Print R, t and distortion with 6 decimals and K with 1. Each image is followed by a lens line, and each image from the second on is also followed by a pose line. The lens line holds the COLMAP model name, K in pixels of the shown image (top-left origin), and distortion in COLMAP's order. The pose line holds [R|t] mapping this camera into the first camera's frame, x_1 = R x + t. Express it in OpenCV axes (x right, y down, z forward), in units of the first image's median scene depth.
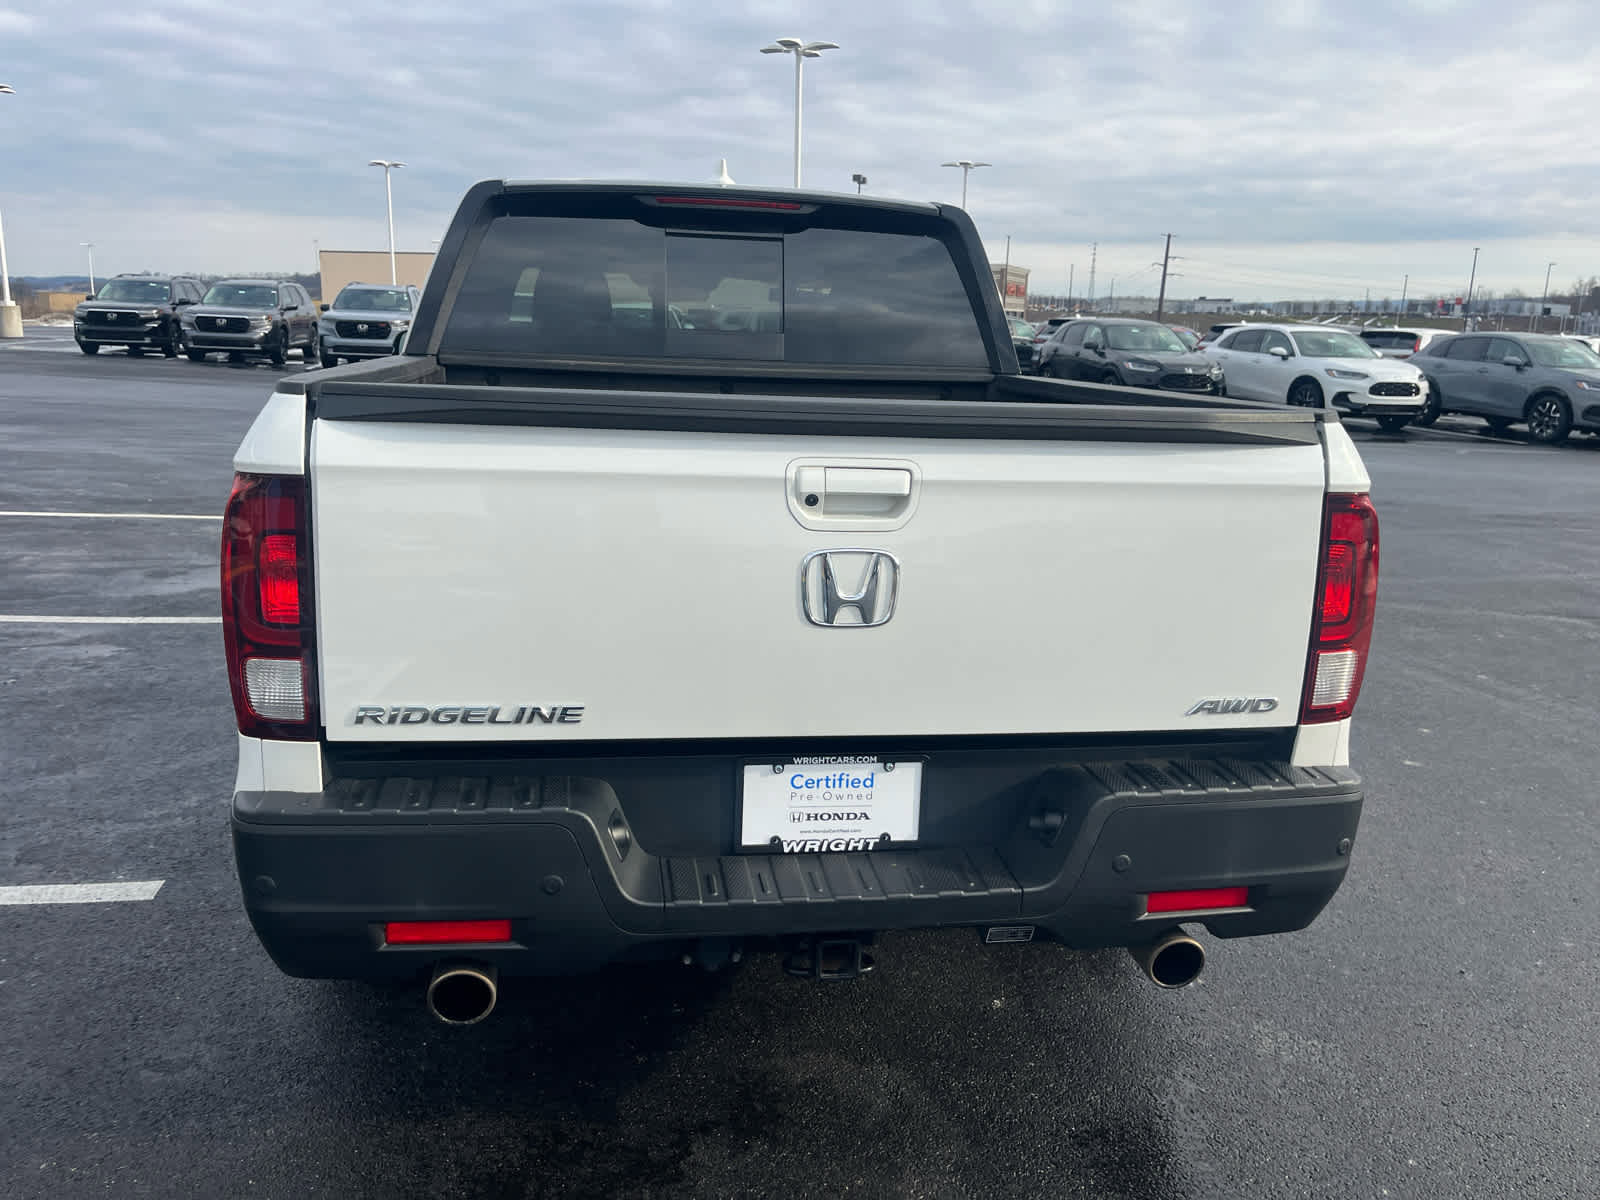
lens RADIAL K [[1217.3, 0, 796.4], [0, 1217.3, 599.0], [0, 0, 1]] dist [0.069429, -0.093602]
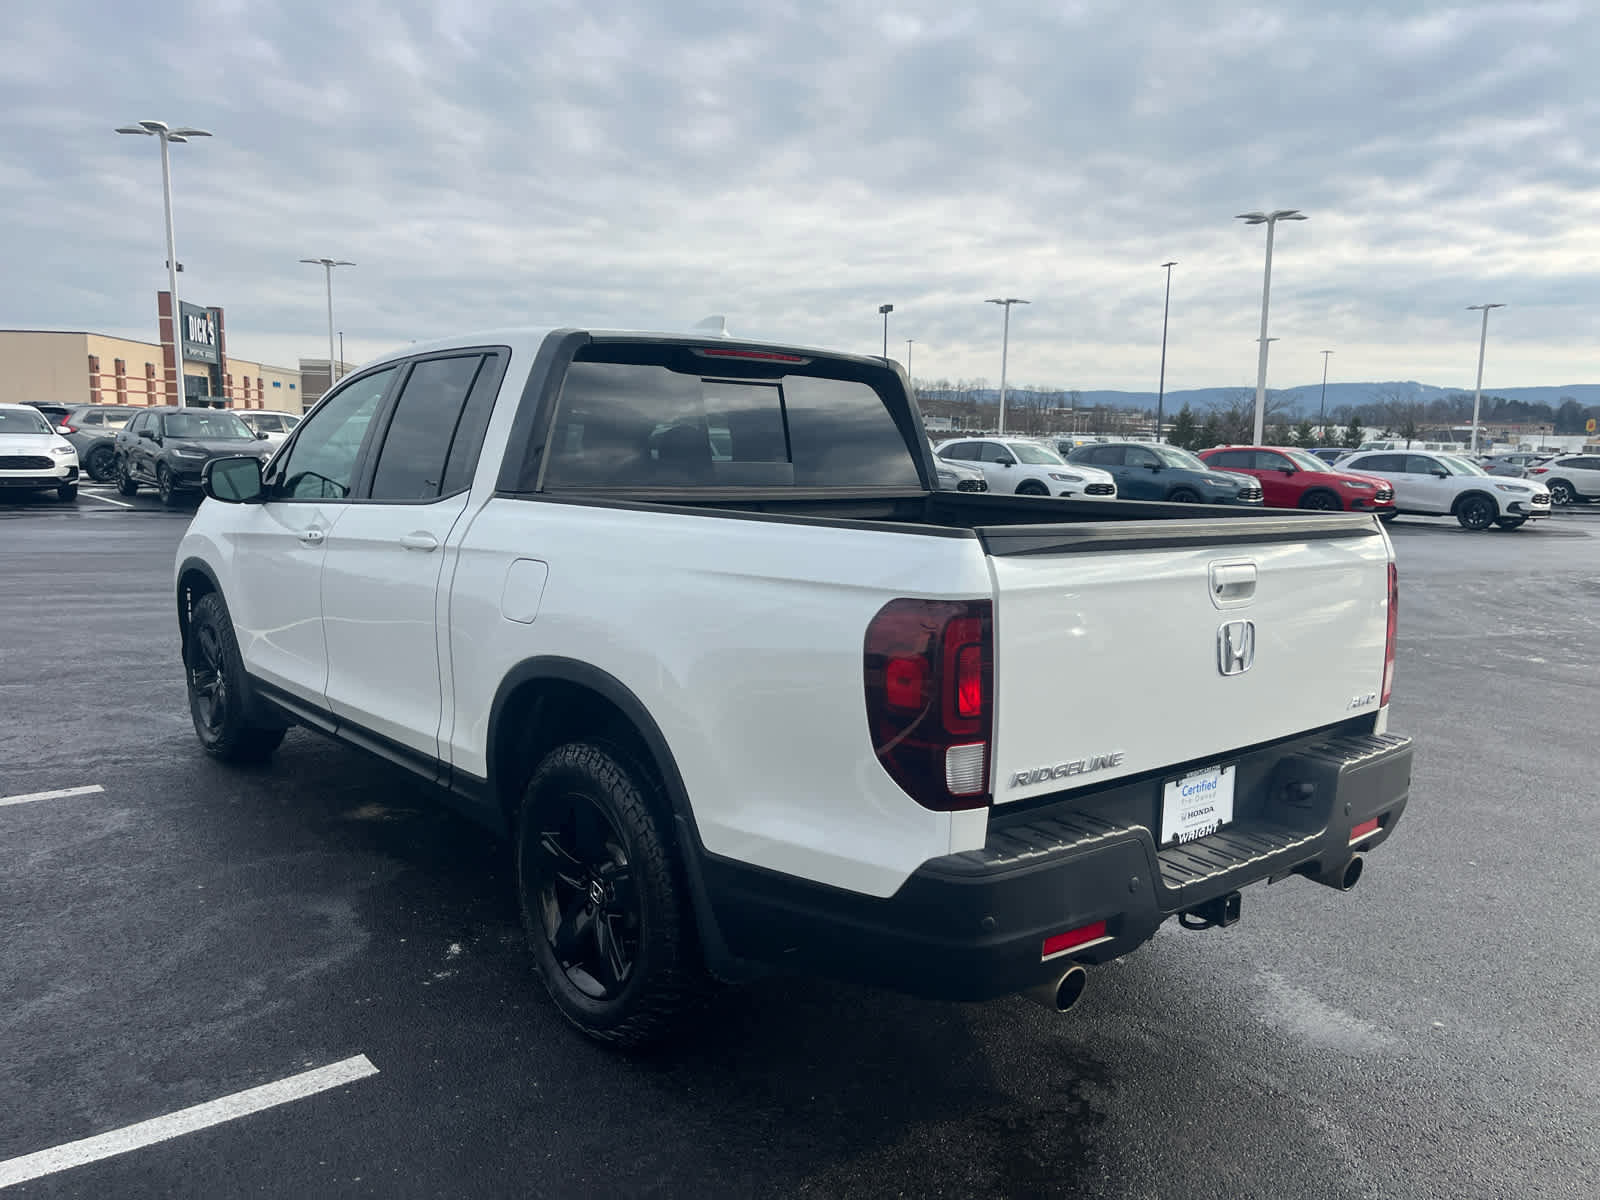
lens RADIAL K [[1217.3, 0, 799.2], [0, 1217.3, 606.9], [0, 0, 1]] dist [0.069429, -0.093602]
pose [[0.861242, -0.082814, 0.501402, -0.600898], [0.117149, 0.992413, -0.037311, -0.033358], [-0.494508, 0.090873, 0.864410, -0.009627]]
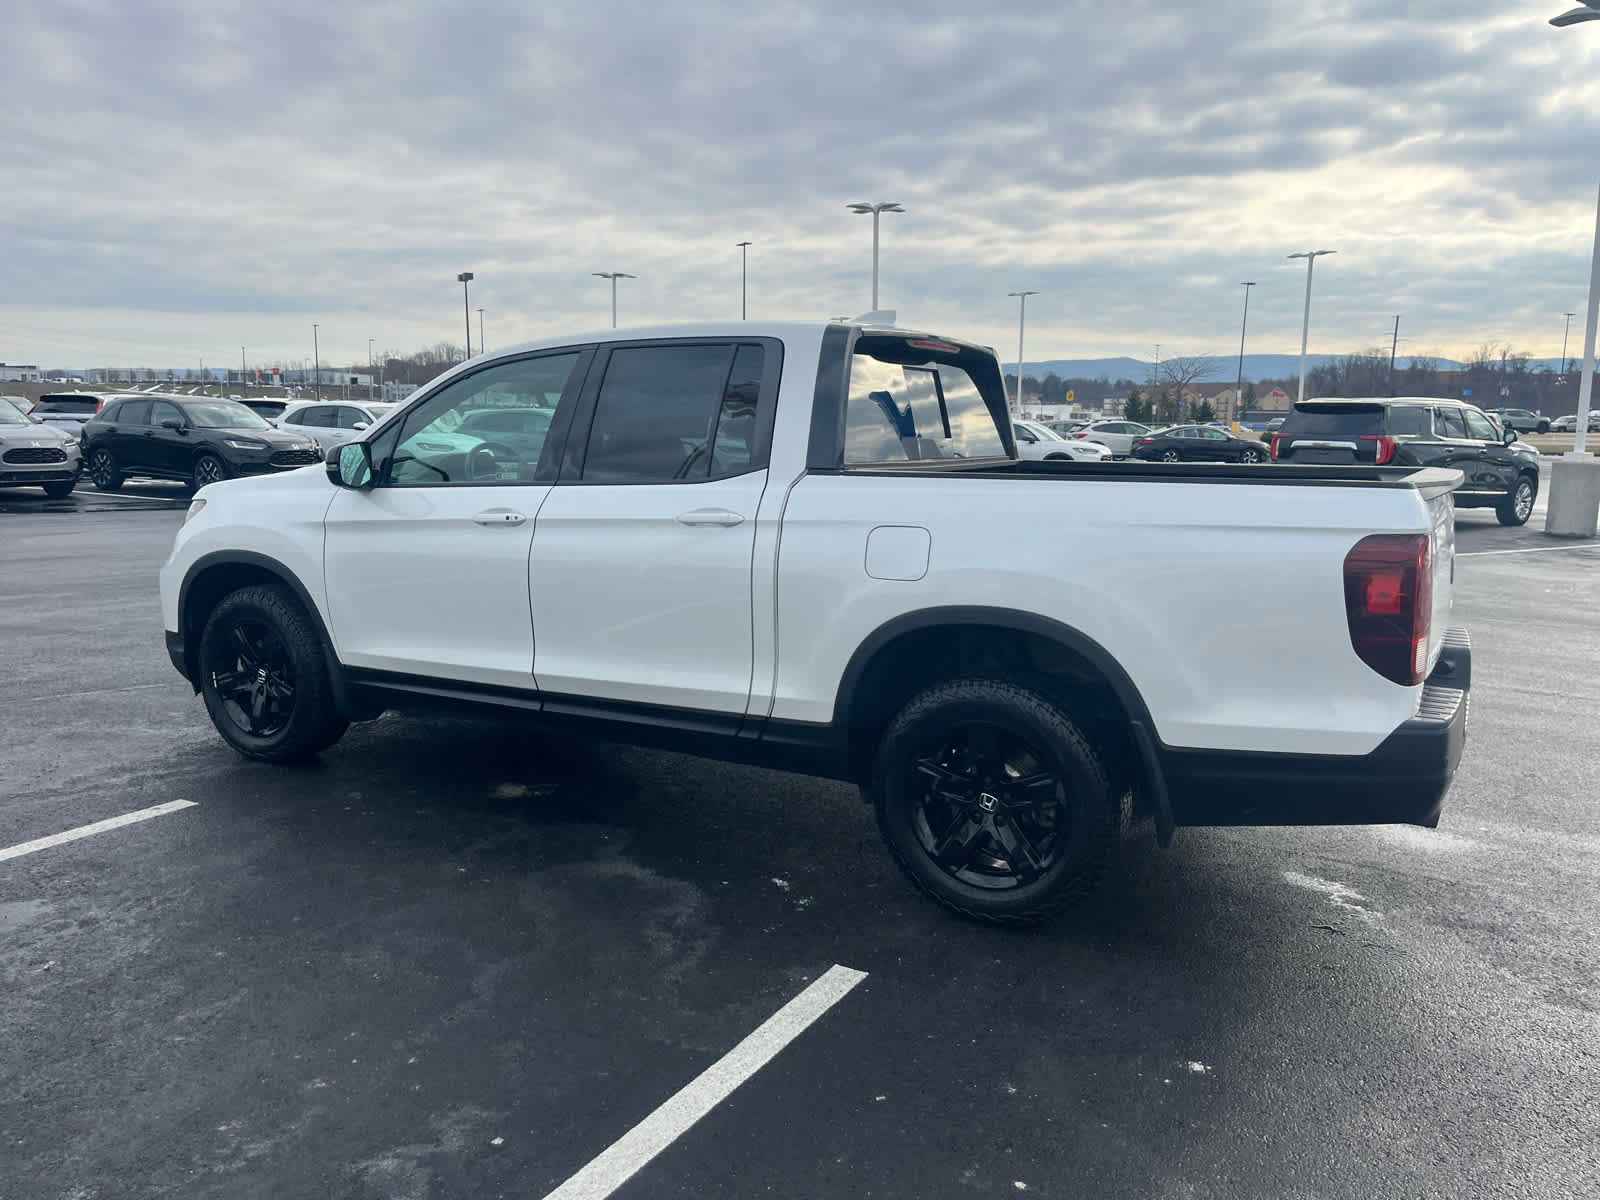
lens RADIAL K [[1217.3, 0, 811.6], [0, 1217.3, 611.4], [0, 0, 1]] dist [0.069429, -0.093602]
pose [[0.625060, -0.146703, 0.766667, -1.170076], [0.179622, 0.982855, 0.041626, -0.110554], [-0.759629, 0.111691, 0.640694, 0.264828]]
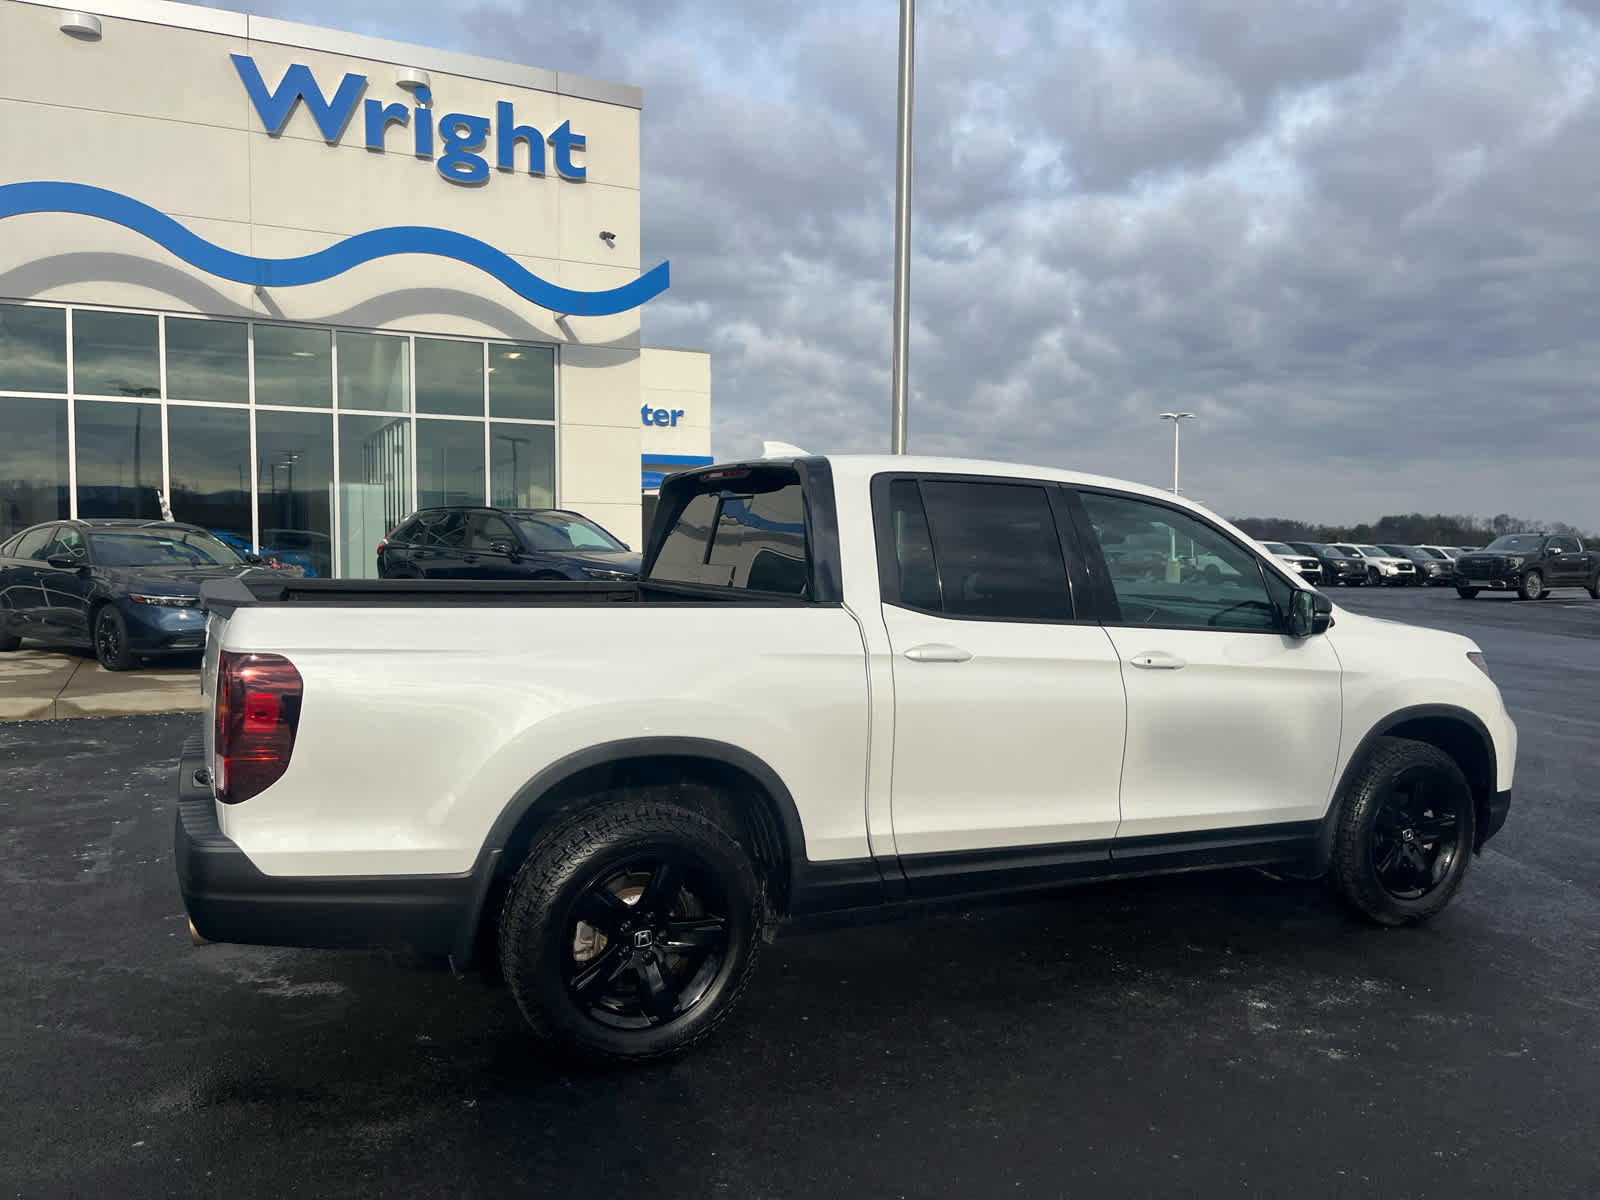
lens RADIAL K [[1217.3, 0, 815.6], [0, 1217.3, 597.9], [0, 0, 1]] dist [0.069429, -0.093602]
pose [[0.289659, 0.012536, -0.957048, 1.239222], [-0.216256, 0.974914, -0.052682, -0.132147], [0.932379, 0.222227, 0.285104, 0.706234]]
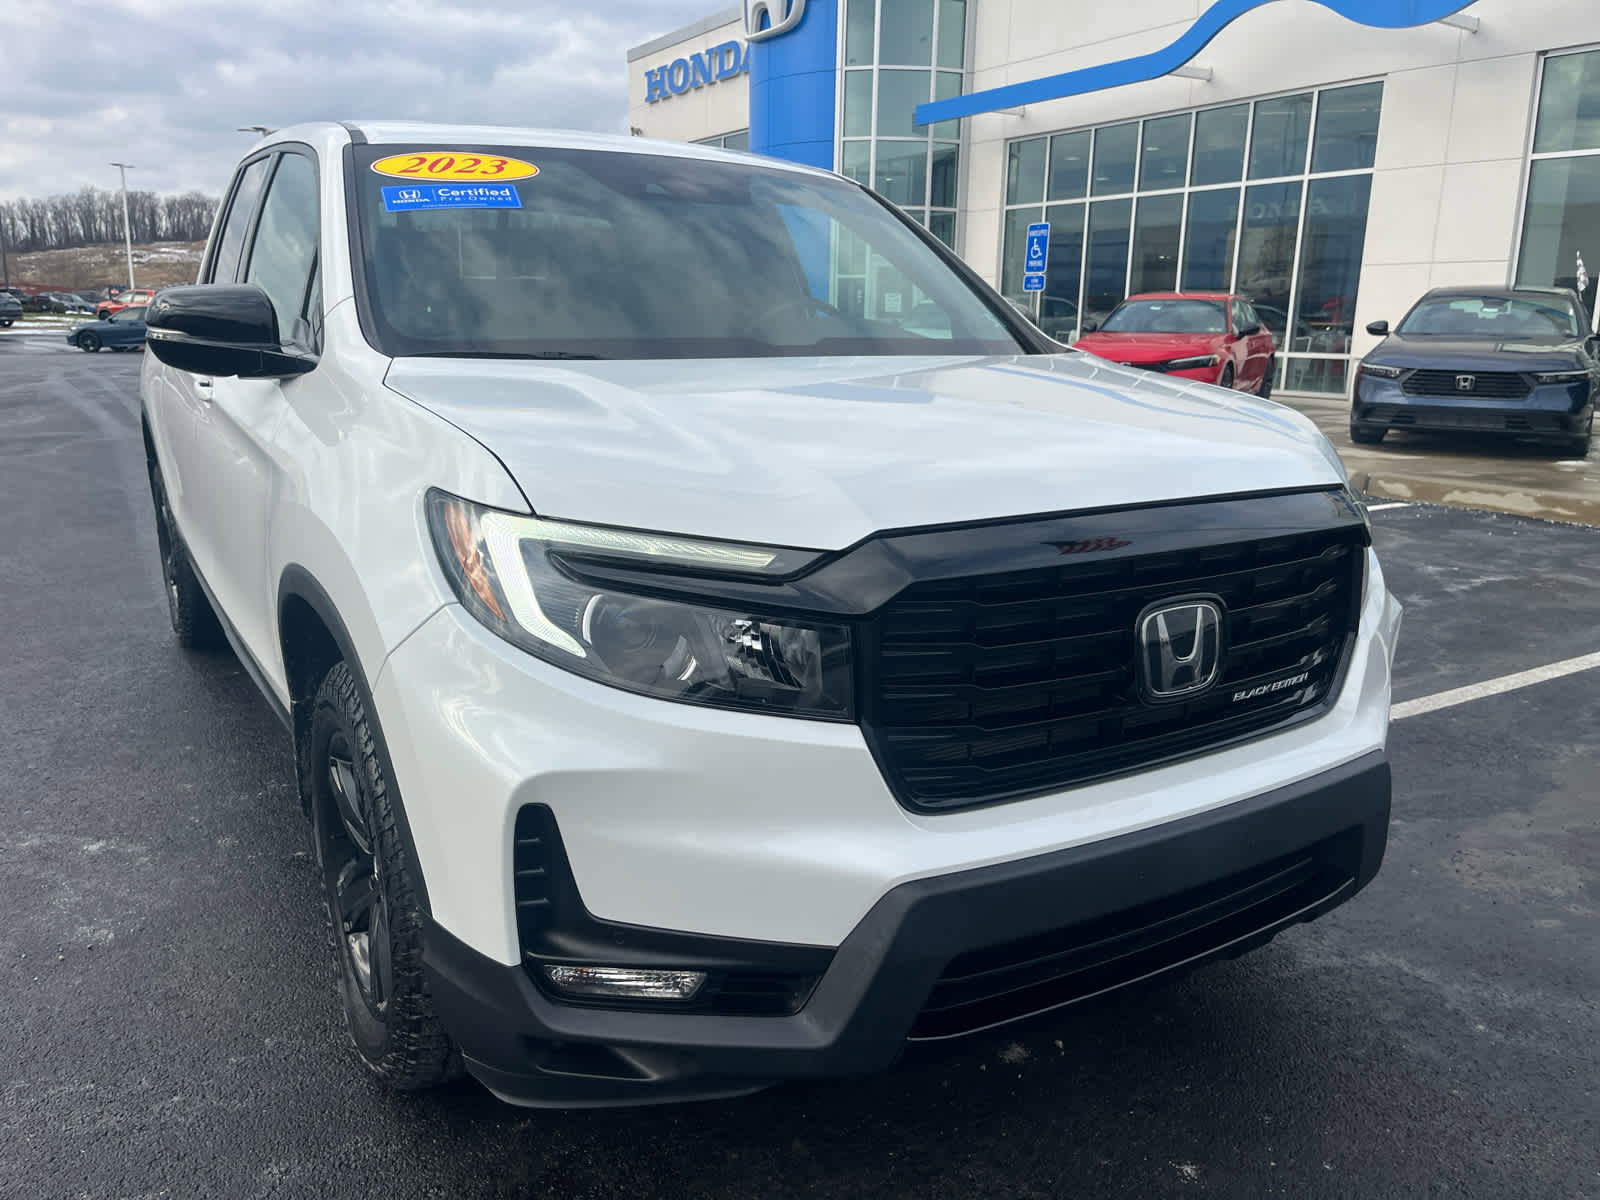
lens RADIAL K [[1217.3, 0, 787.1], [0, 1217.3, 606.3], [0, 0, 1]] dist [0.069429, -0.093602]
pose [[-0.927127, 0.041015, -0.372495, 0.105963], [-0.128771, 0.898600, 0.419448, -0.498441], [0.351928, 0.436848, -0.827835, 2.353816]]
